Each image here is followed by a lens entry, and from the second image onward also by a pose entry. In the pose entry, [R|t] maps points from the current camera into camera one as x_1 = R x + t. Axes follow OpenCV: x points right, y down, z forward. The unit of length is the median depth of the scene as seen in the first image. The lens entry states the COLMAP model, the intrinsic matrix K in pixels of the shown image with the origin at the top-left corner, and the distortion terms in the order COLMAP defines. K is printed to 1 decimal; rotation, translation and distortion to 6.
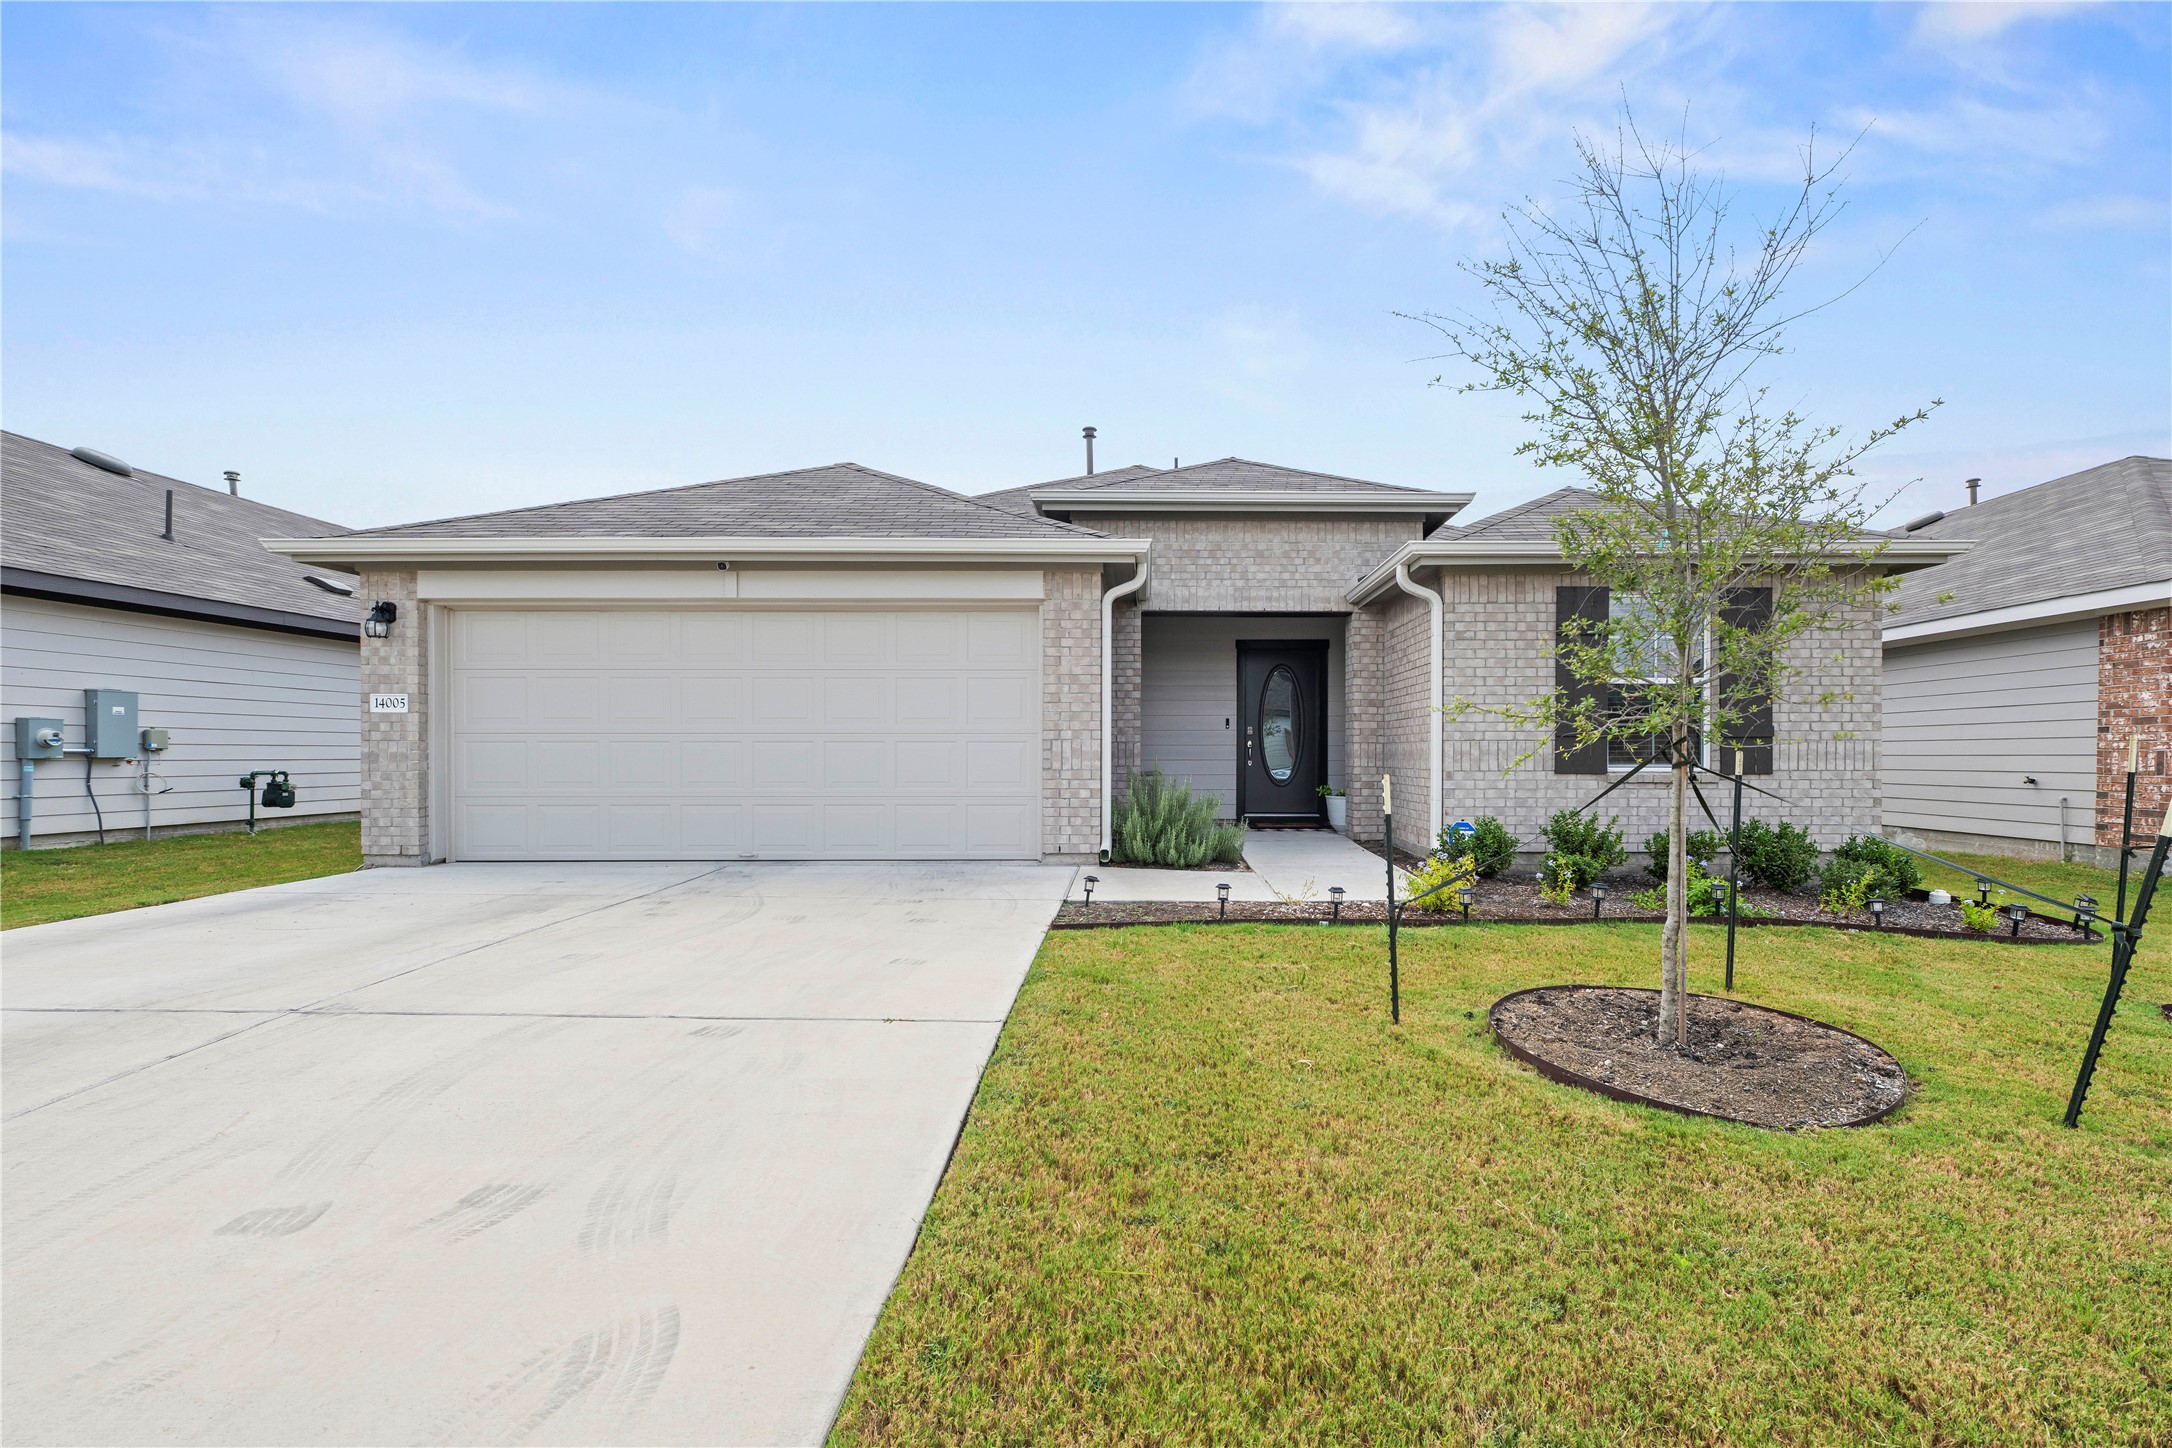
lens RADIAL K [[948.7, 0, 1105.8], [0, 948.7, 754.3], [0, 0, 1]] dist [0.002153, 0.000274]
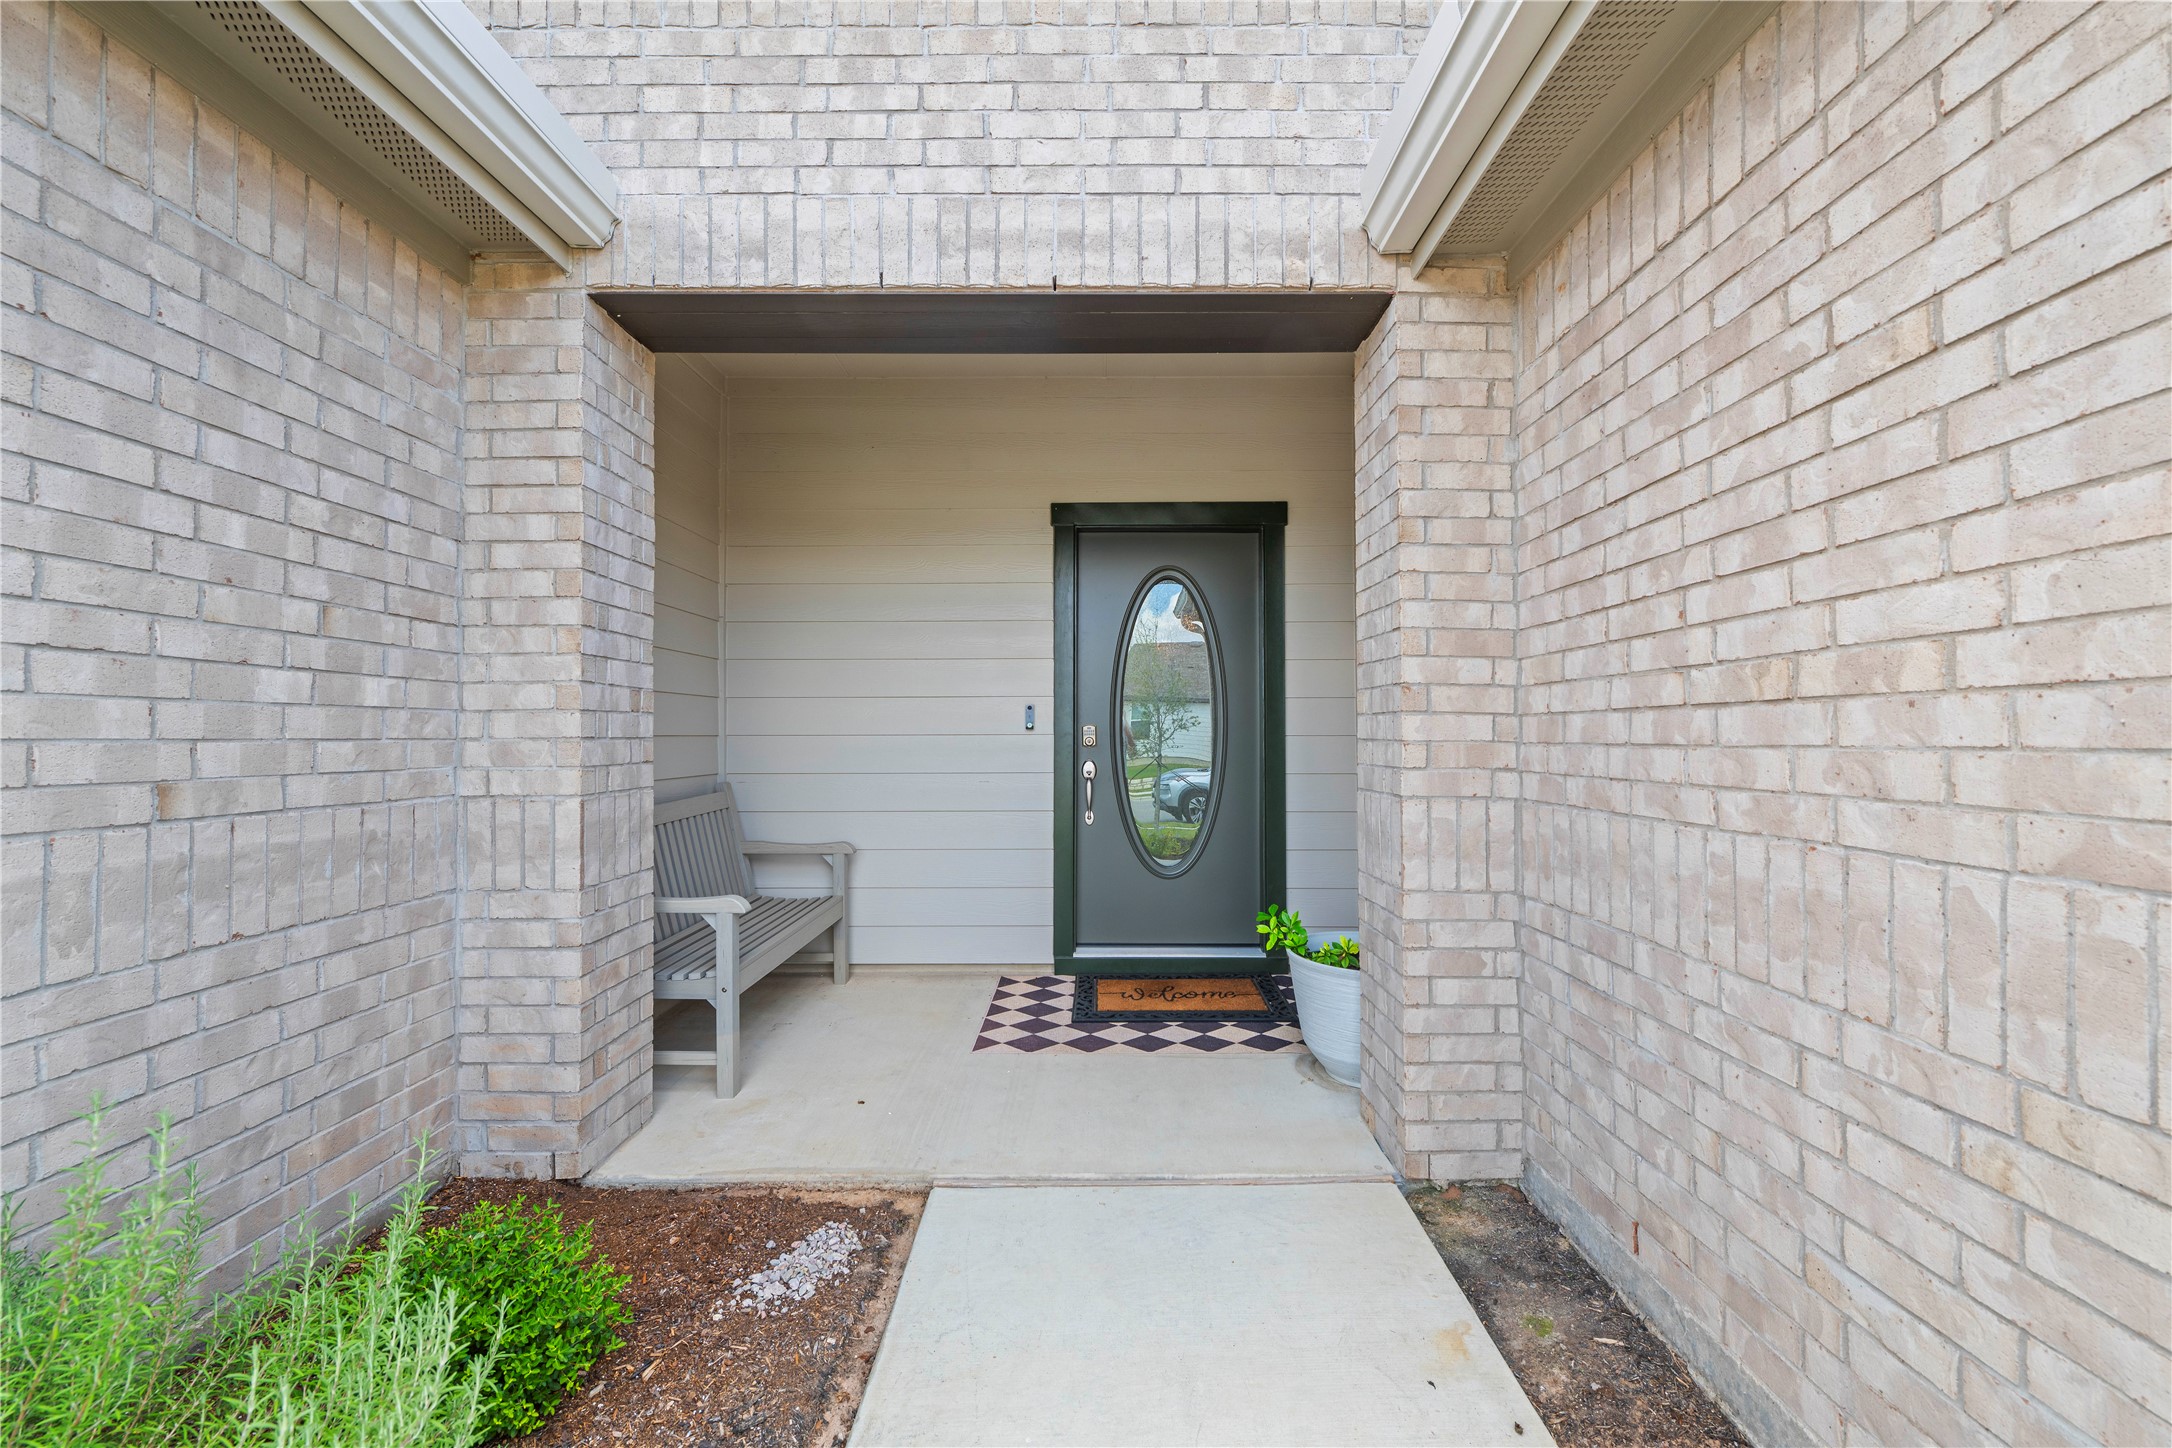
lens RADIAL K [[857.0, 0, 1096.5], [0, 857.0, 723.6], [0, 0, 1]] dist [0.002264, -0.001225]
pose [[0.999427, -0.003114, 0.033707, 0.211821], [0.003639, 0.999873, -0.015533, -0.035652], [-0.033654, 0.015646, 0.999311, 0.955175]]
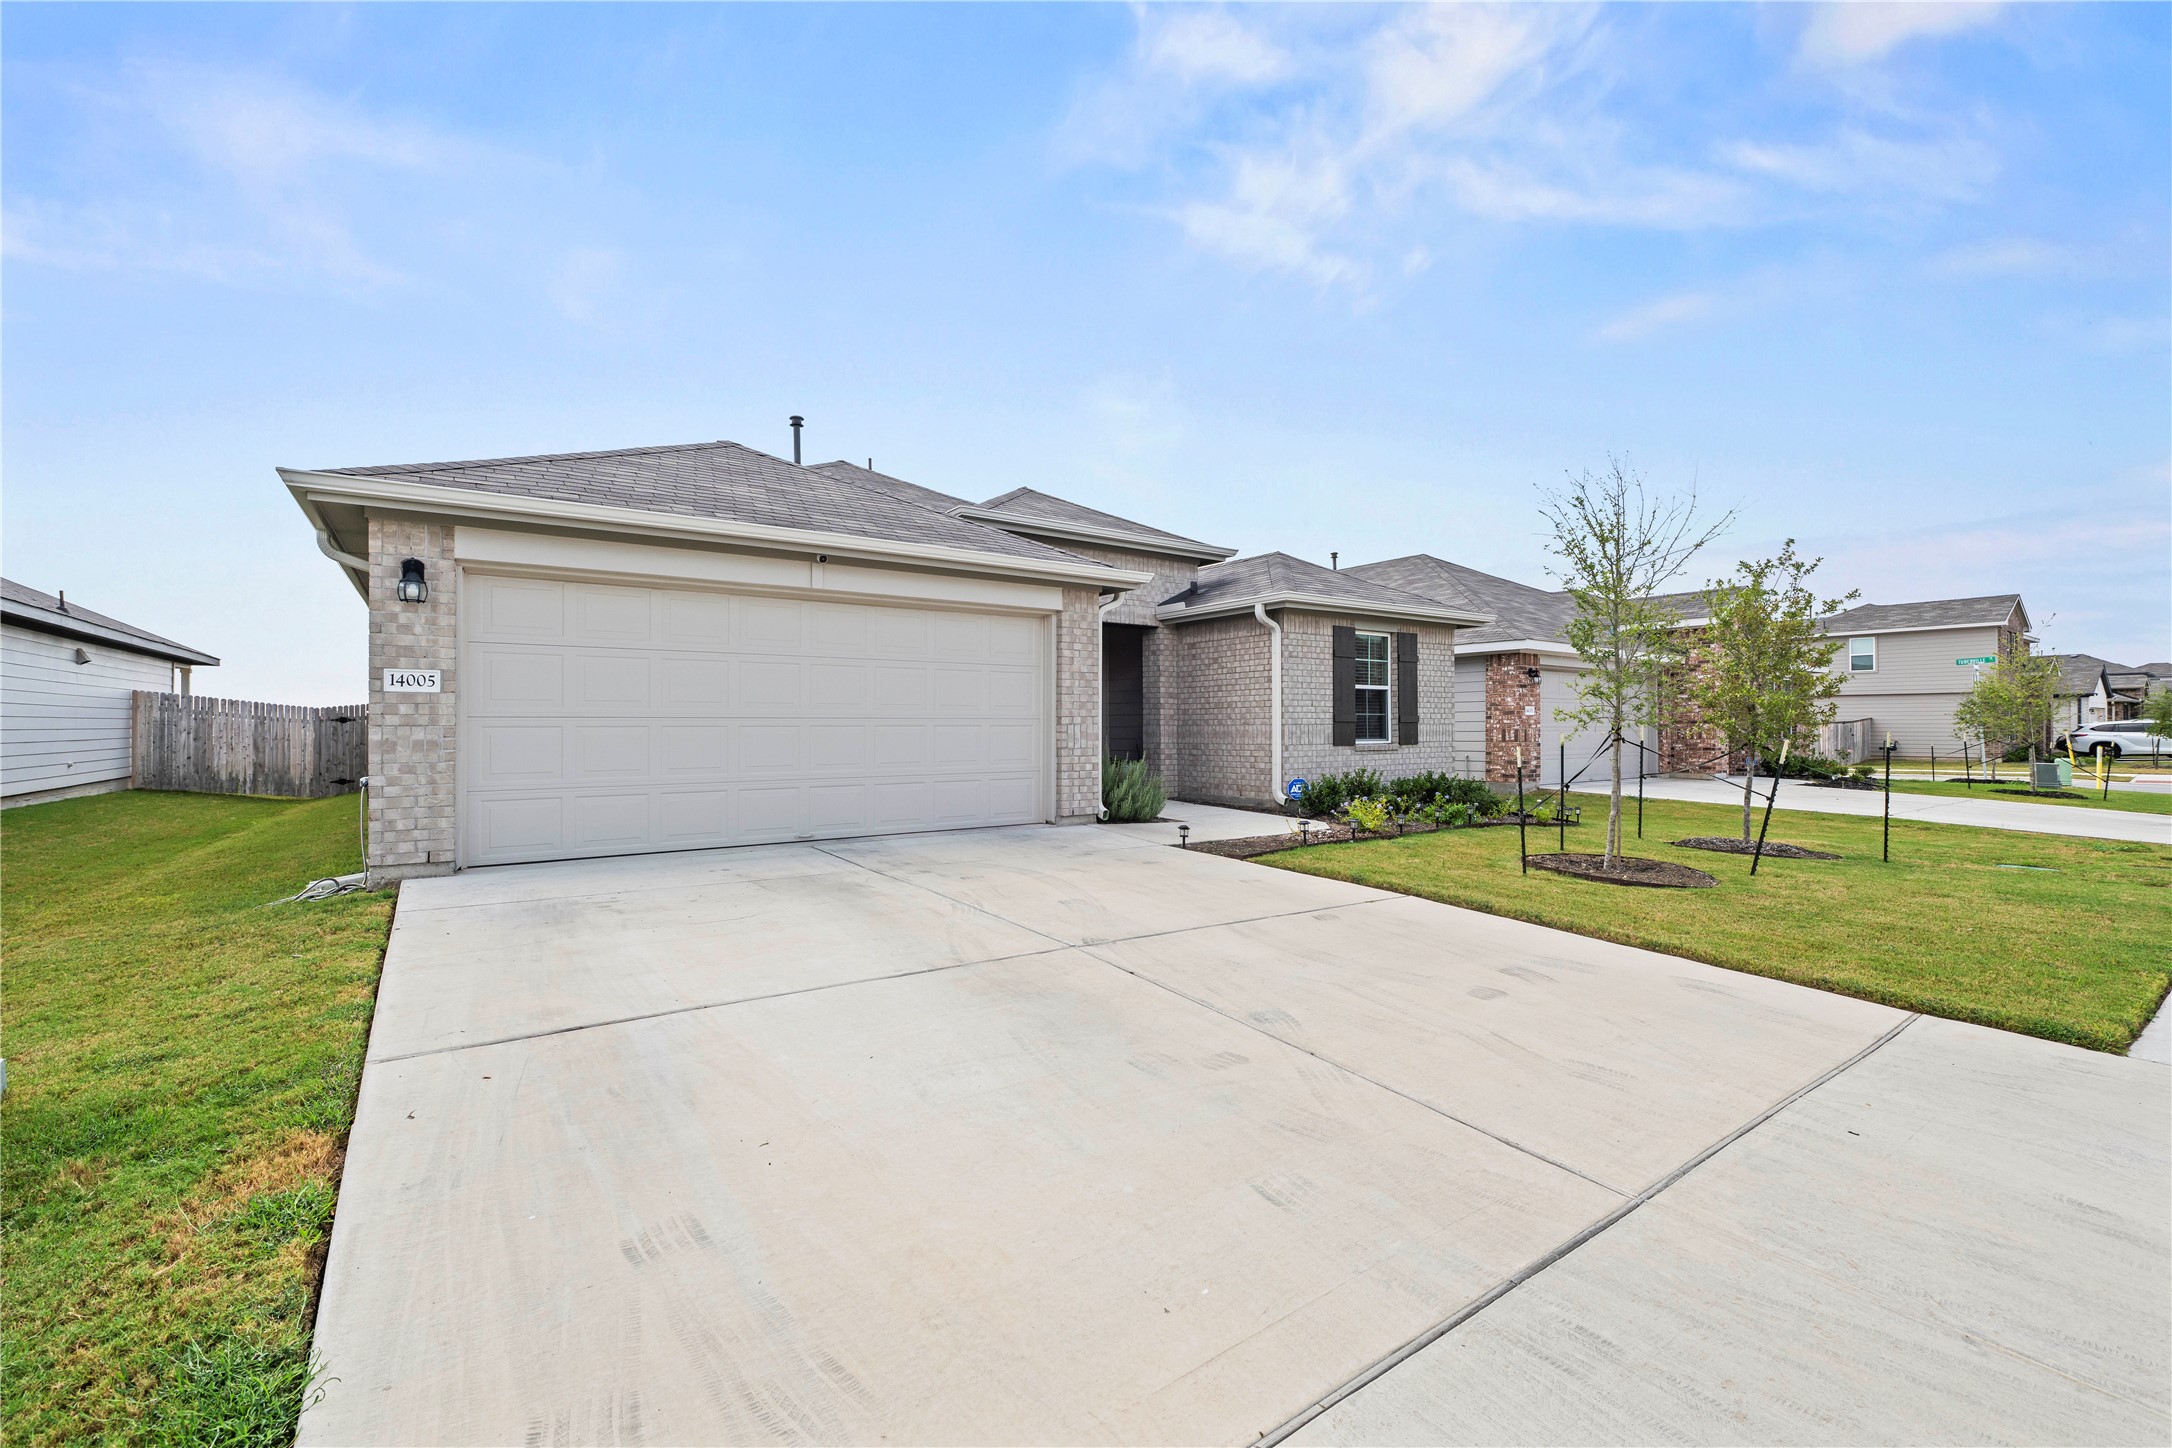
lens RADIAL K [[948.7, 0, 1074.6], [0, 948.7, 719.3], [0, 0, 1]] dist [0.002153, 0.000274]
pose [[0.811154, 0.002074, 0.584829, -0.761320], [0.005167, 0.999929, -0.010713, -0.008206], [-0.584810, 0.011712, 0.811086, -0.010671]]
